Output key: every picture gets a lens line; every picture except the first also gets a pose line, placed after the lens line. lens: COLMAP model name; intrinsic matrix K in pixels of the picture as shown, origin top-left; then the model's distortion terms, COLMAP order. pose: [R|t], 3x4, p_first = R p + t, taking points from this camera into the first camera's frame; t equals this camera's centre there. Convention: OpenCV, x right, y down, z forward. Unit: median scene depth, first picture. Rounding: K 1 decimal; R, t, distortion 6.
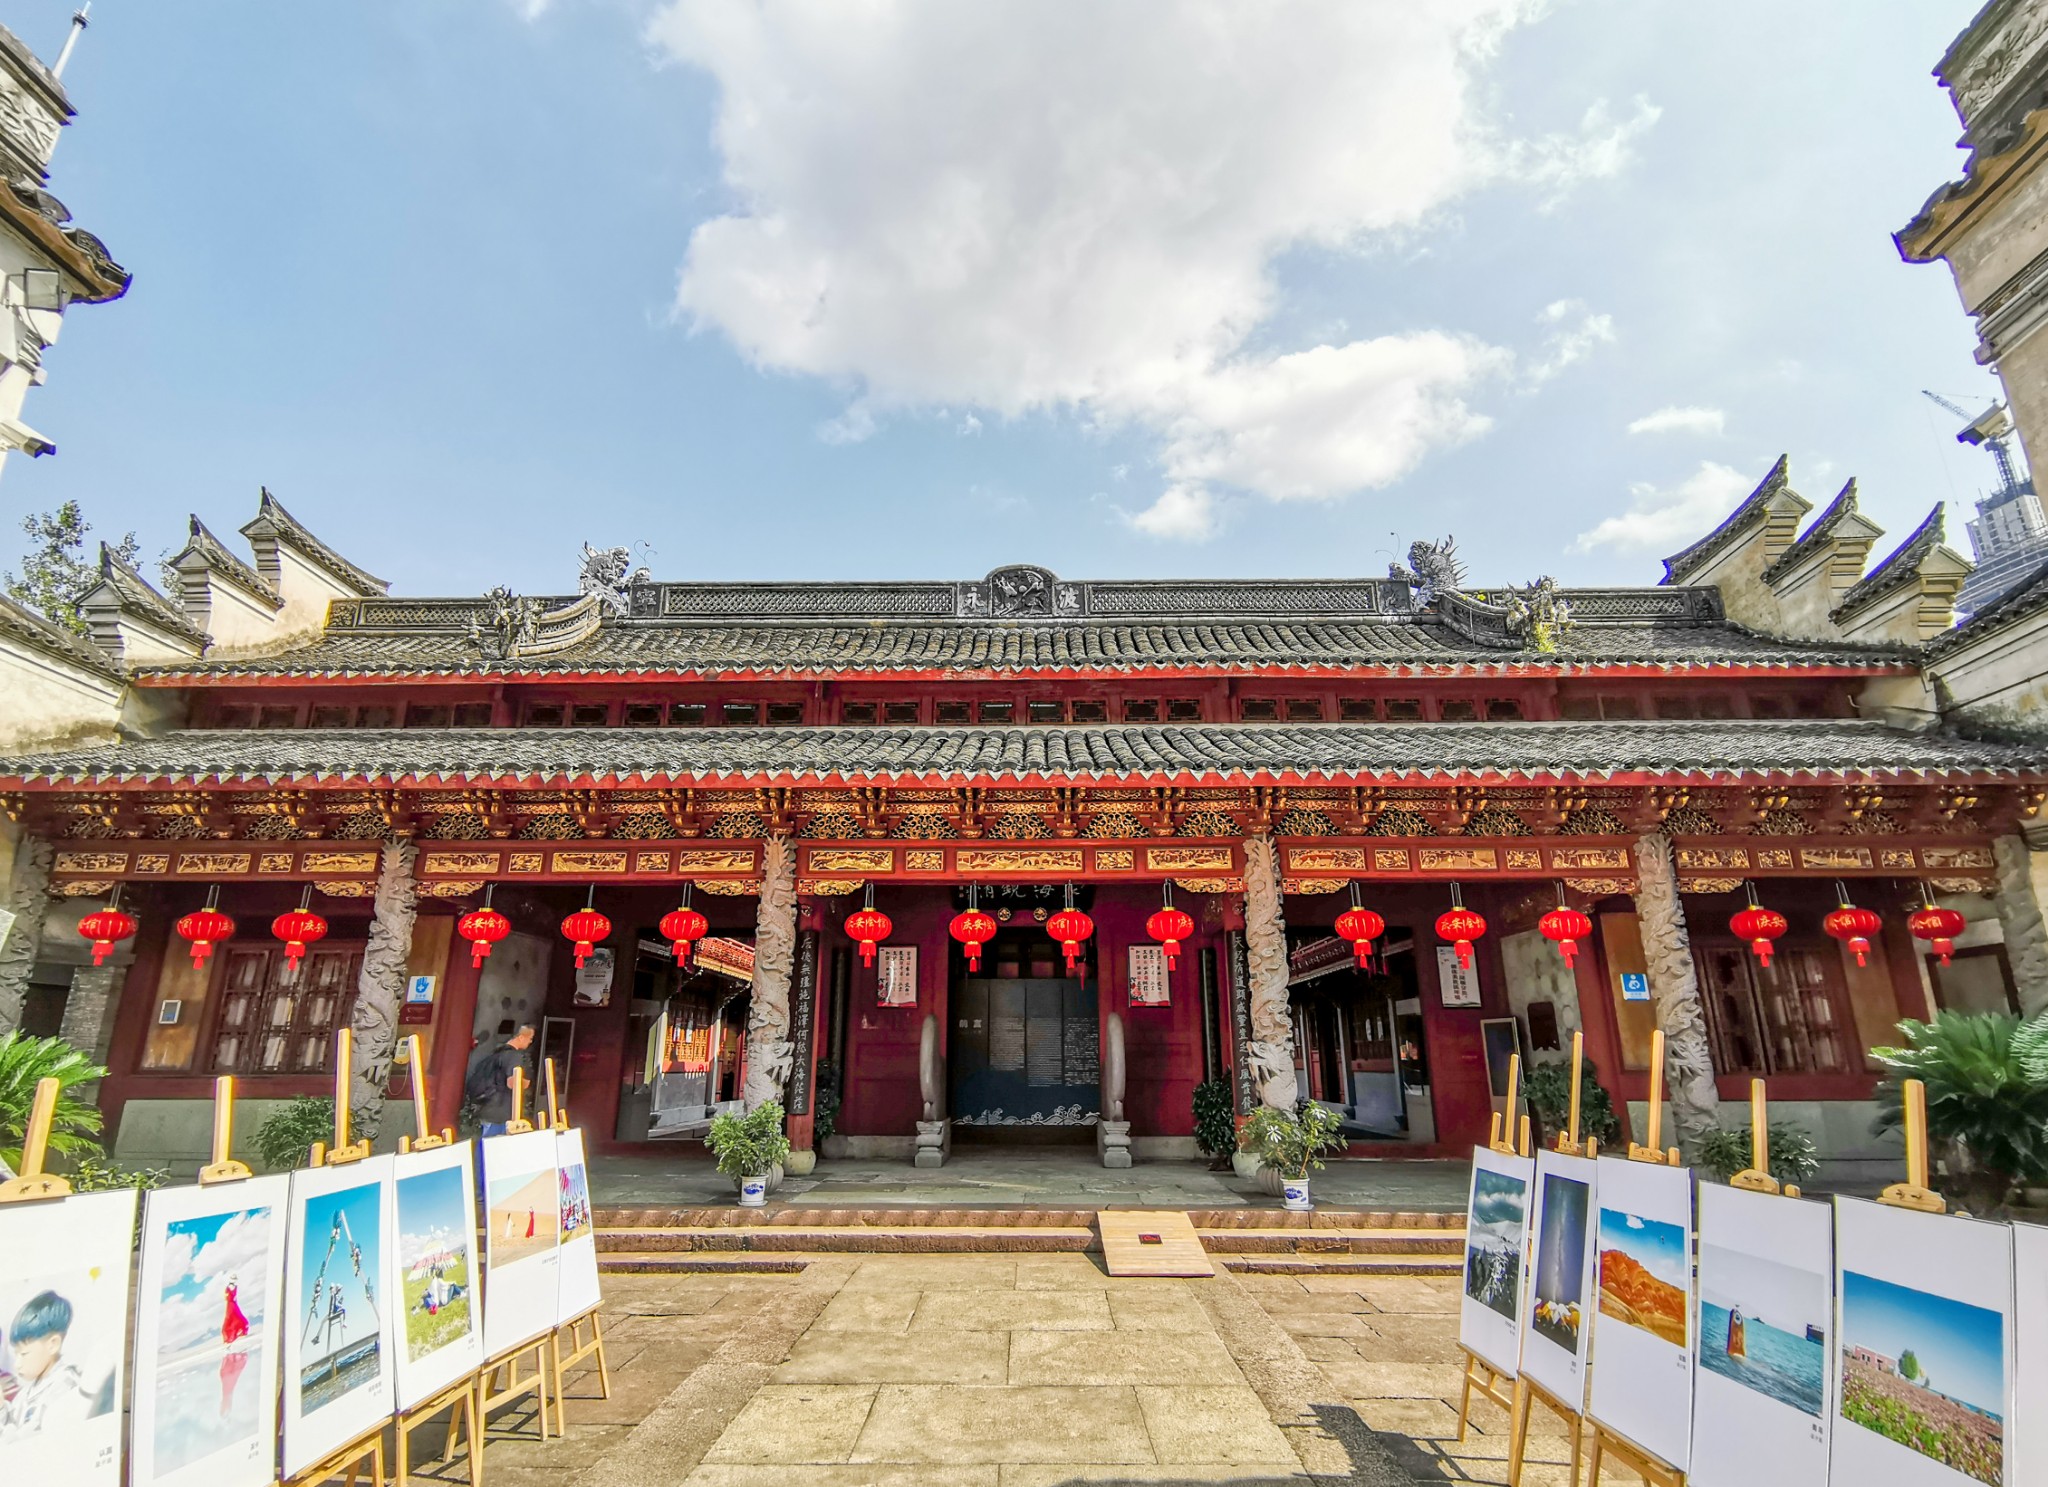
lens RADIAL K [[1066.3, 0, 1017.6], [0, 1066.3, 747.0], [0, 0, 1]] dist [-0.003879, -0.000115]
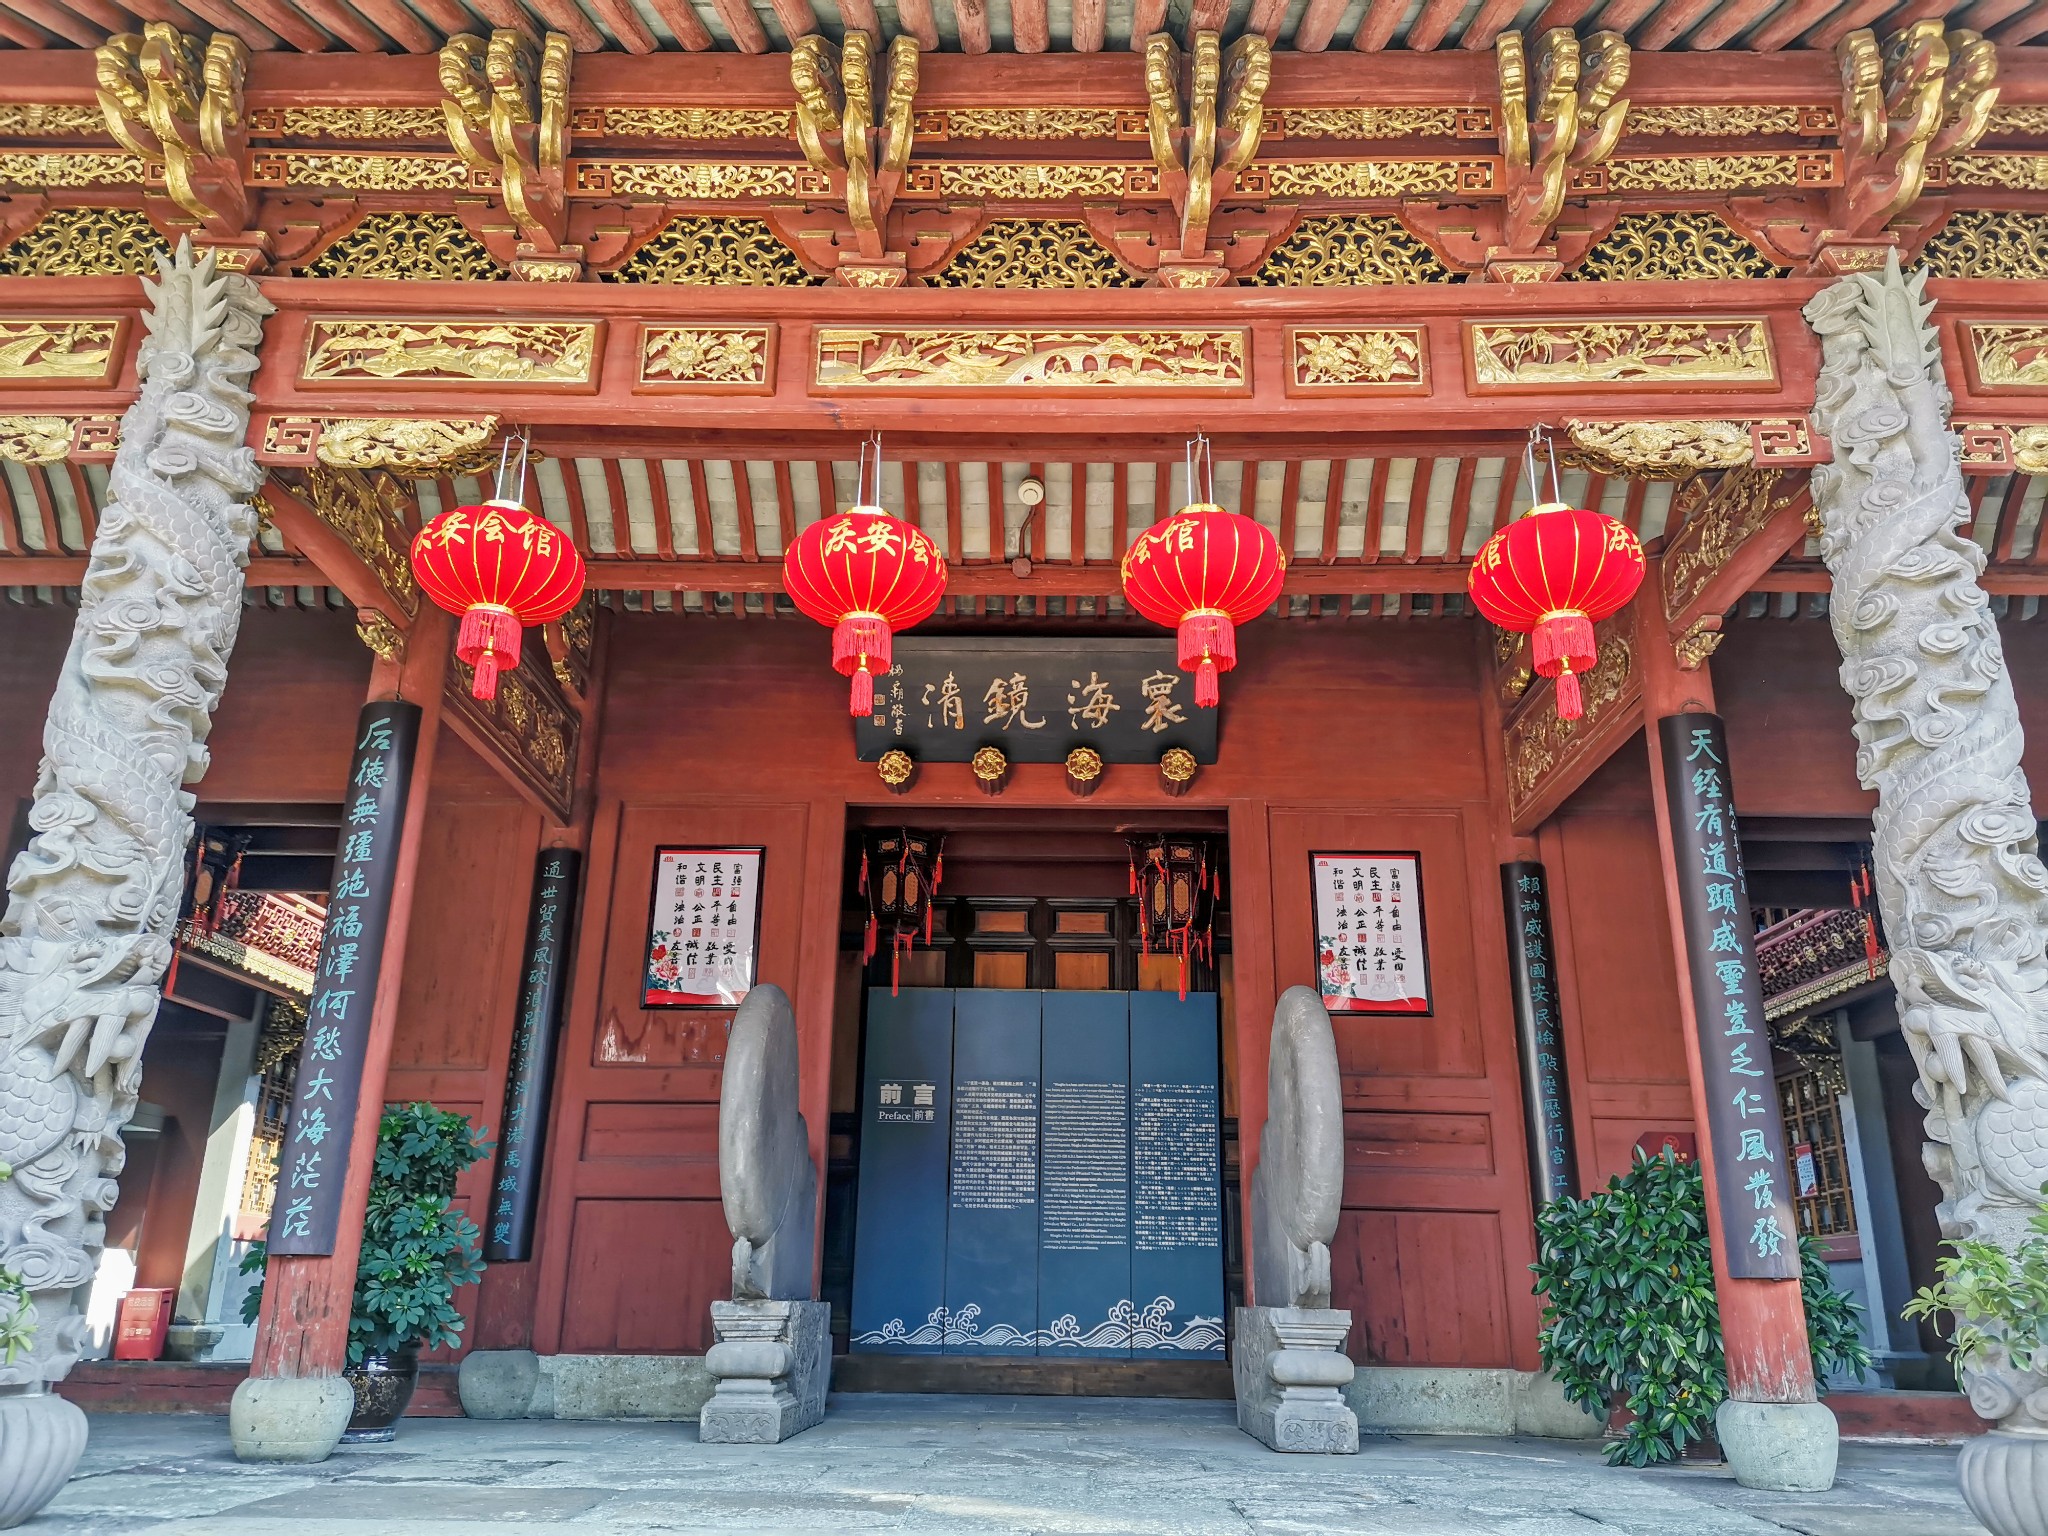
lens RADIAL K [[1555.0, 0, 1026.7], [0, 1555.0, 760.0], [0, 0, 1]] dist [0.036987, -0.009303]
pose [[0.999886, 0.014547, -0.004089, 0.003713], [-0.014739, 0.998552, -0.051740, 0.206659], [0.003330, 0.051794, 0.998652, 0.502998]]
